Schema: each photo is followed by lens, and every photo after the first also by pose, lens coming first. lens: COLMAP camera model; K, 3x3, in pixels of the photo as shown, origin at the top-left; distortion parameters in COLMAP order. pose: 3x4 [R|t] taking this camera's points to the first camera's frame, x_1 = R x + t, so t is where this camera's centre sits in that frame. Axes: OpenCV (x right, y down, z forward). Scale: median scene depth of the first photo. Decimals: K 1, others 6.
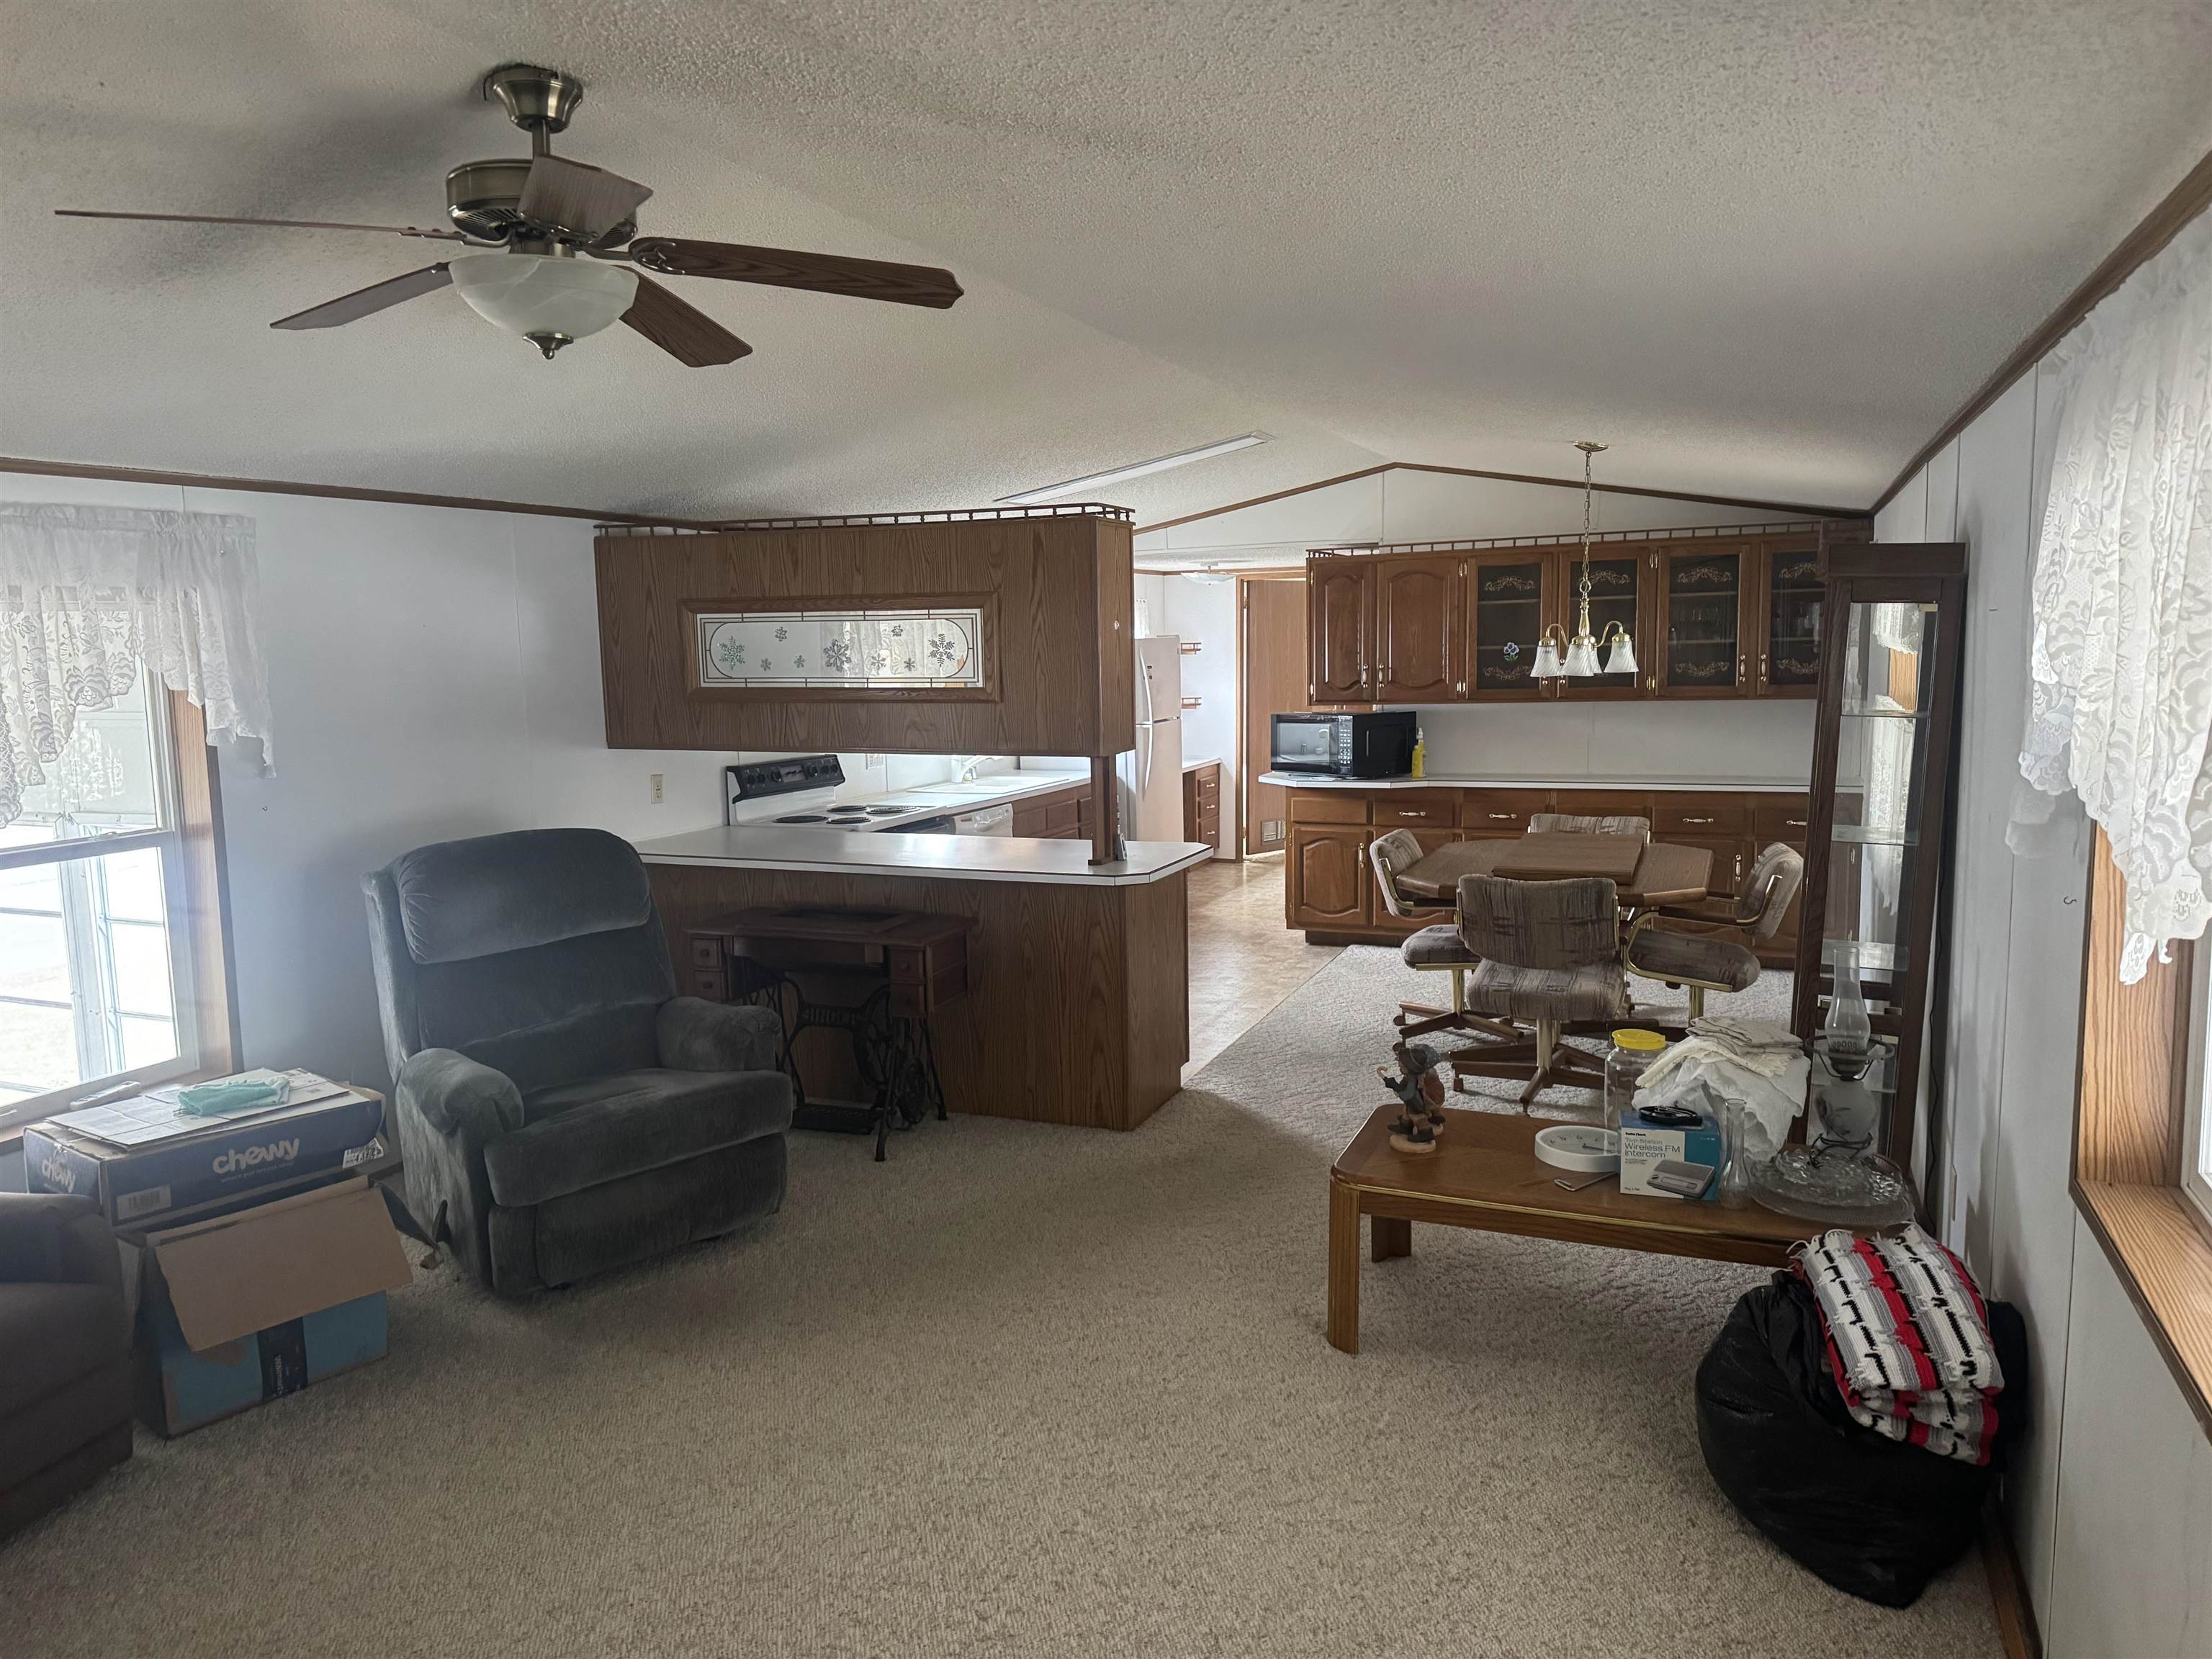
lens RADIAL K [[1545.5, 0, 1102.8], [0, 1545.5, 834.5], [0, 0, 1]] dist [0.011039, -0.019602]
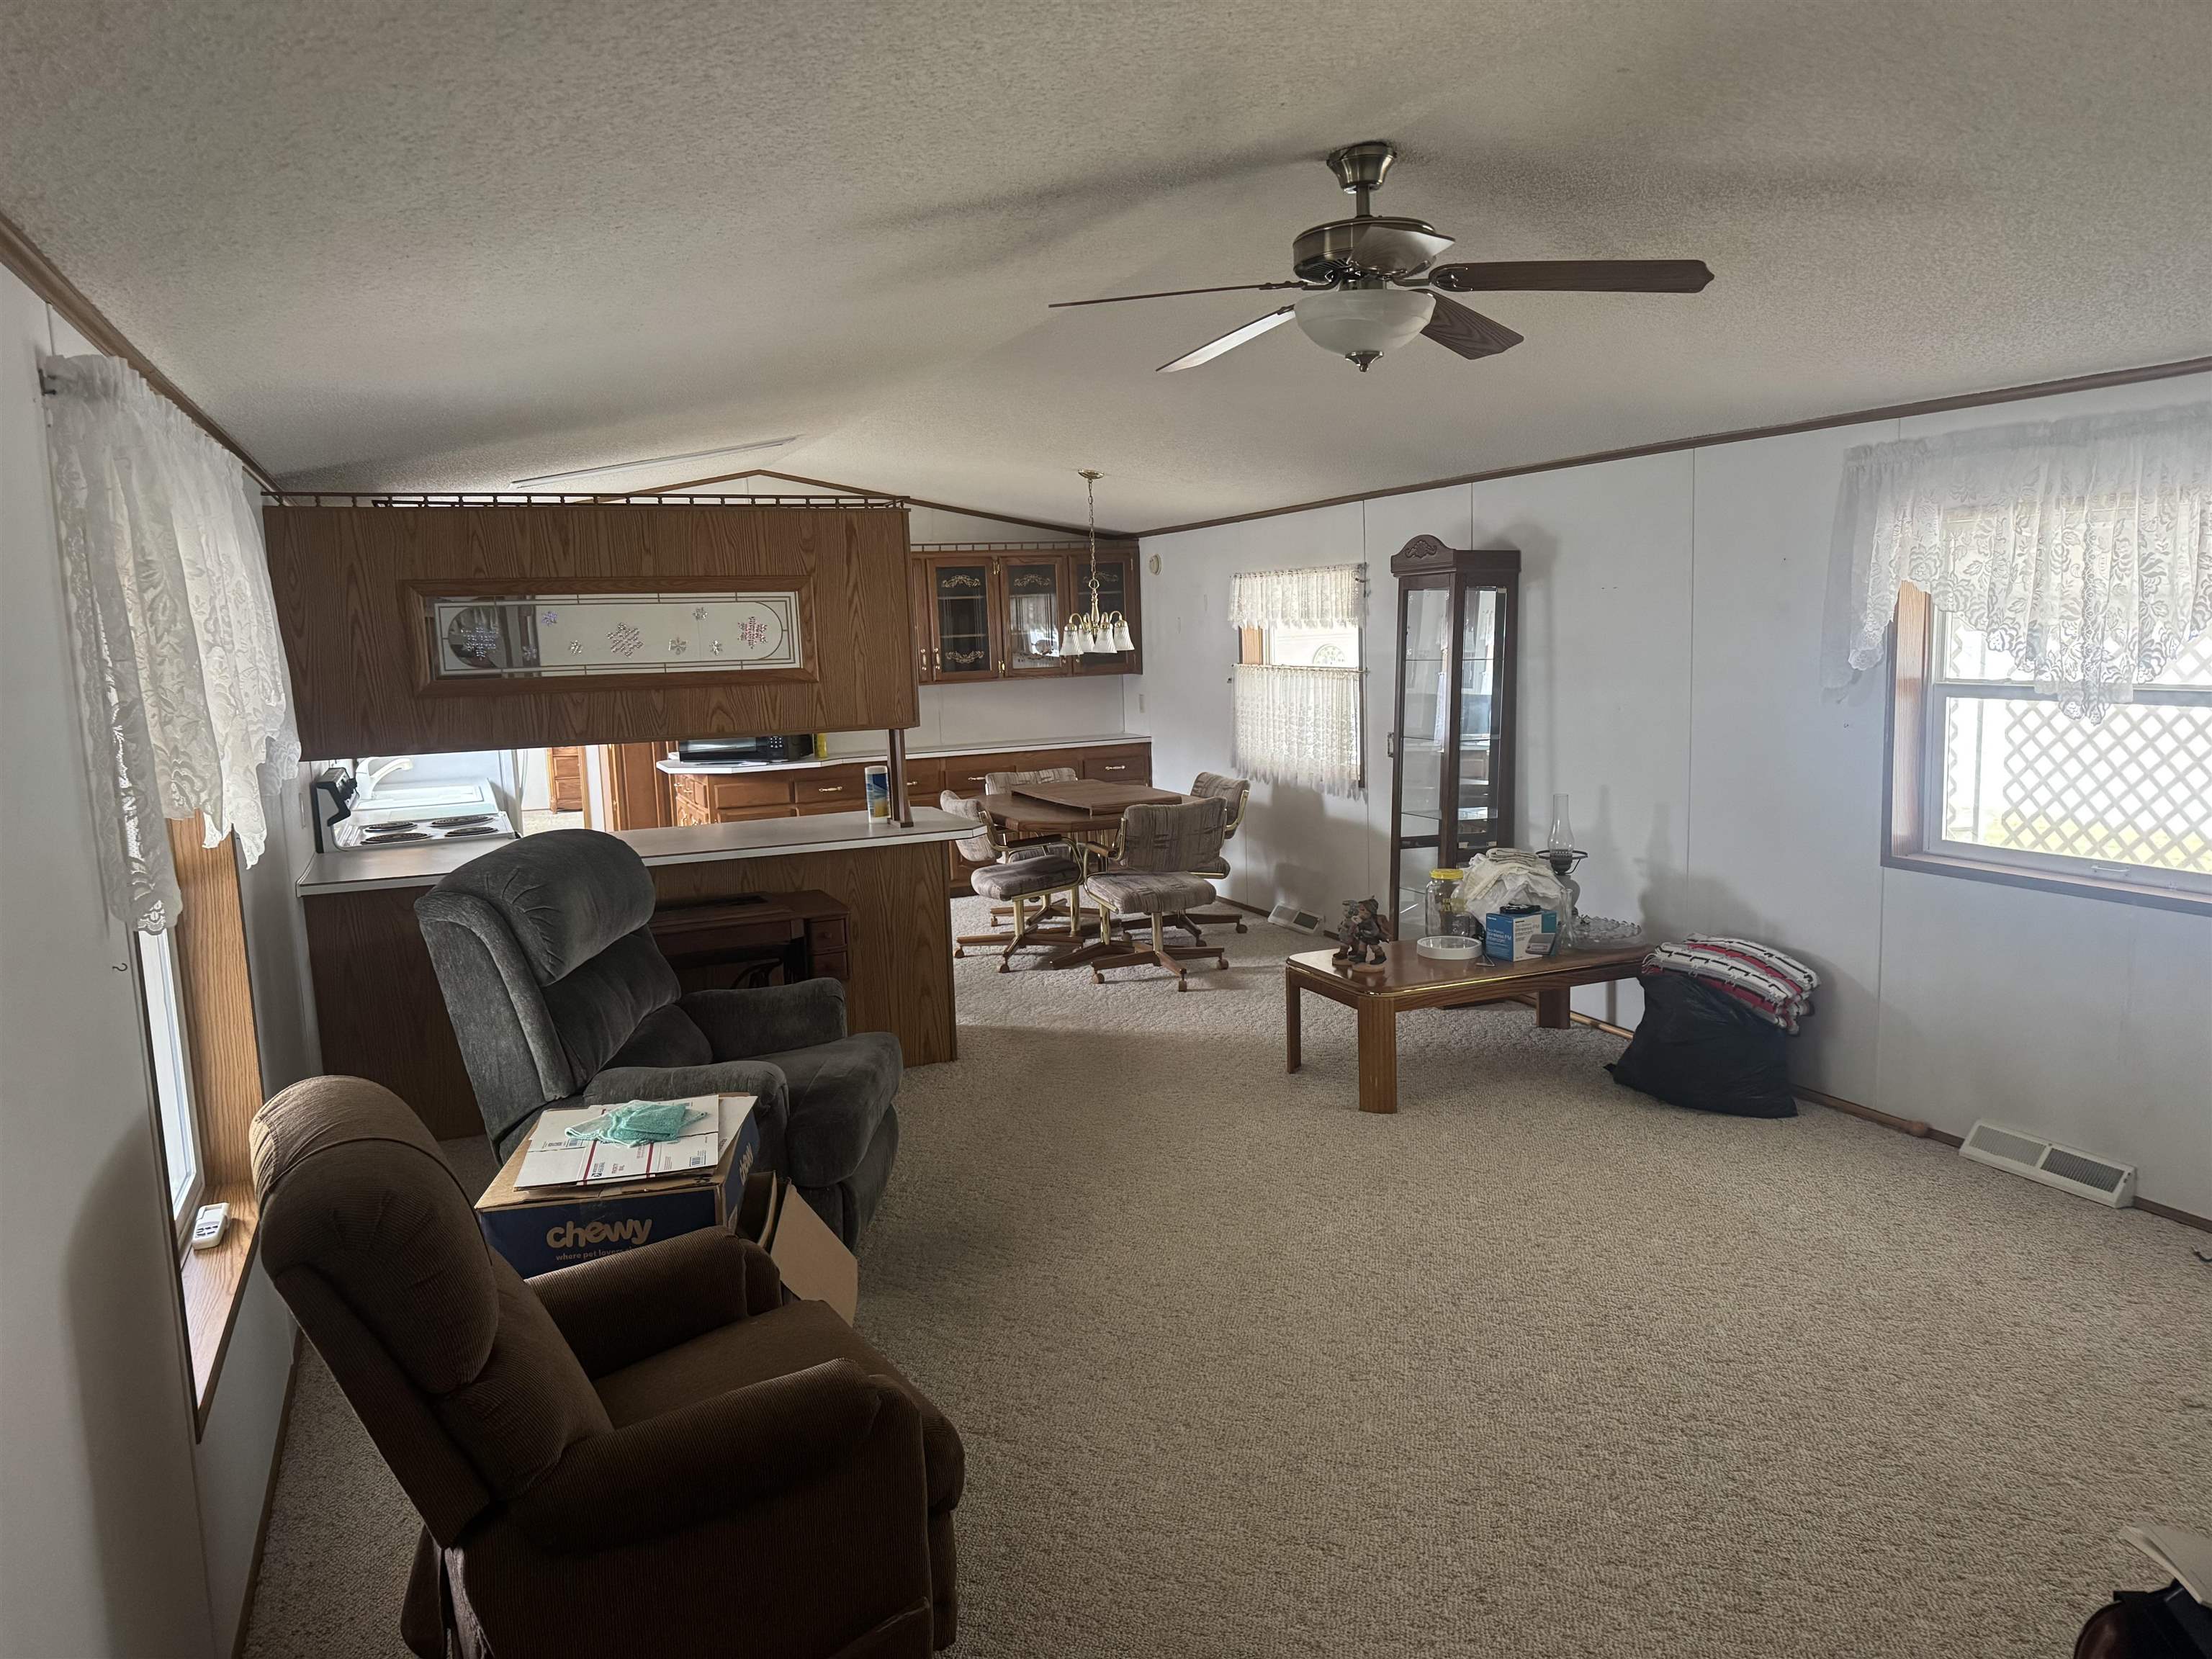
lens RADIAL K [[1545.5, 0, 1100.5], [0, 1545.5, 828.4], [0, 0, 1]] dist [0.011039, -0.019602]
pose [[0.676148, -0.097871, 0.730236, -0.684856], [0.110188, 0.993424, 0.031118, 0.001929], [-0.728480, 0.059423, 0.682486, 0.144115]]
